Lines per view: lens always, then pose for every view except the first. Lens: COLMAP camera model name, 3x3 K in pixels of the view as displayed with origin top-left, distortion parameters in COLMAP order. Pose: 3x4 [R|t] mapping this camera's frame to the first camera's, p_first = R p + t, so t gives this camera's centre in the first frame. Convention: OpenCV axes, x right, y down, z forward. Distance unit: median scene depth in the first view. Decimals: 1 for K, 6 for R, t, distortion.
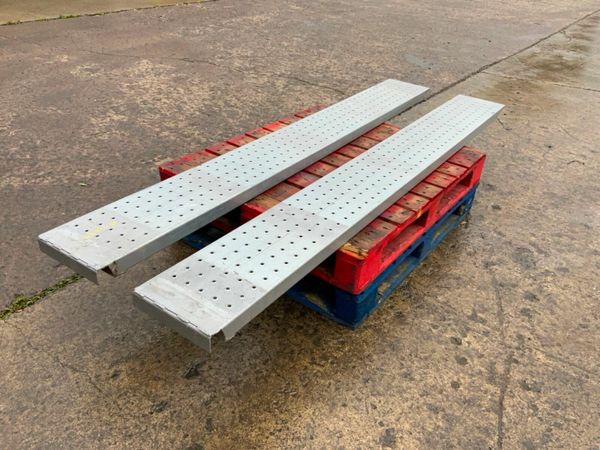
lens RADIAL K [[498.1, 0, 301.1], [0, 498.1, 222.6], [0, 0, 1]] dist [0.062226, -0.116647]
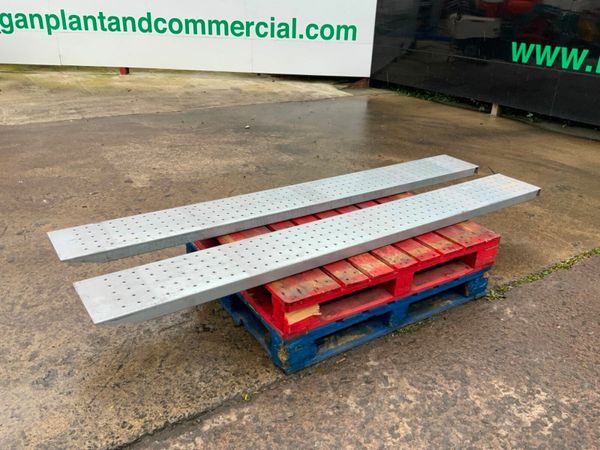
lens RADIAL K [[498.1, 0, 297.6], [0, 498.1, 227.5], [0, 0, 1]] dist [0.062226, -0.116647]
pose [[-0.927410, -0.243221, 0.284173, -0.193539], [0.101738, 0.567061, 0.817369, -1.214285], [-0.359944, 0.786947, -0.501153, 1.901873]]
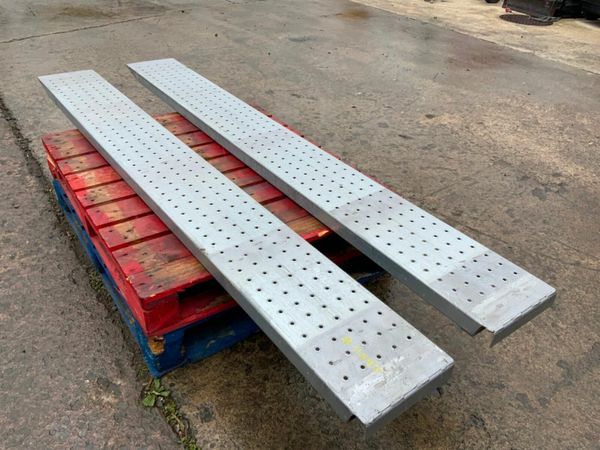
lens RADIAL K [[498.1, 0, 301.1], [0, 498.1, 222.2], [0, 0, 1]] dist [0.062226, -0.116647]
pose [[0.324394, -0.562744, 0.760320, -0.718386], [0.464741, 0.794903, 0.390057, -0.382366], [-0.823883, 0.226820, 0.519393, 0.529663]]
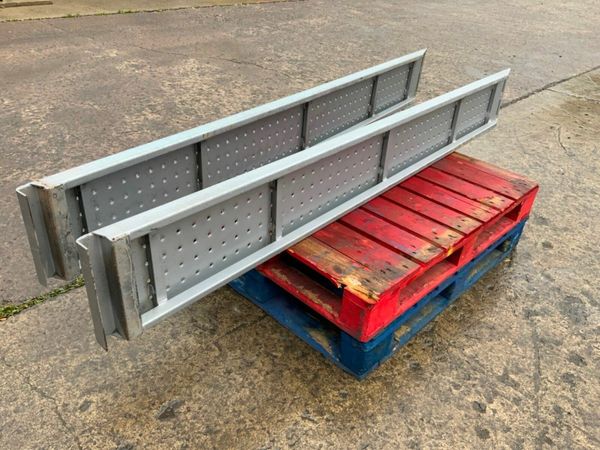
lens RADIAL K [[498.1, 0, 300.6], [0, 498.1, 222.0], [0, 0, 1]] dist [0.062226, -0.116647]
pose [[0.991523, 0.081148, -0.101478, 0.065958], [-0.082003, 0.996623, -0.004280, -0.044576], [0.100788, 0.012565, 0.994829, 0.113741]]
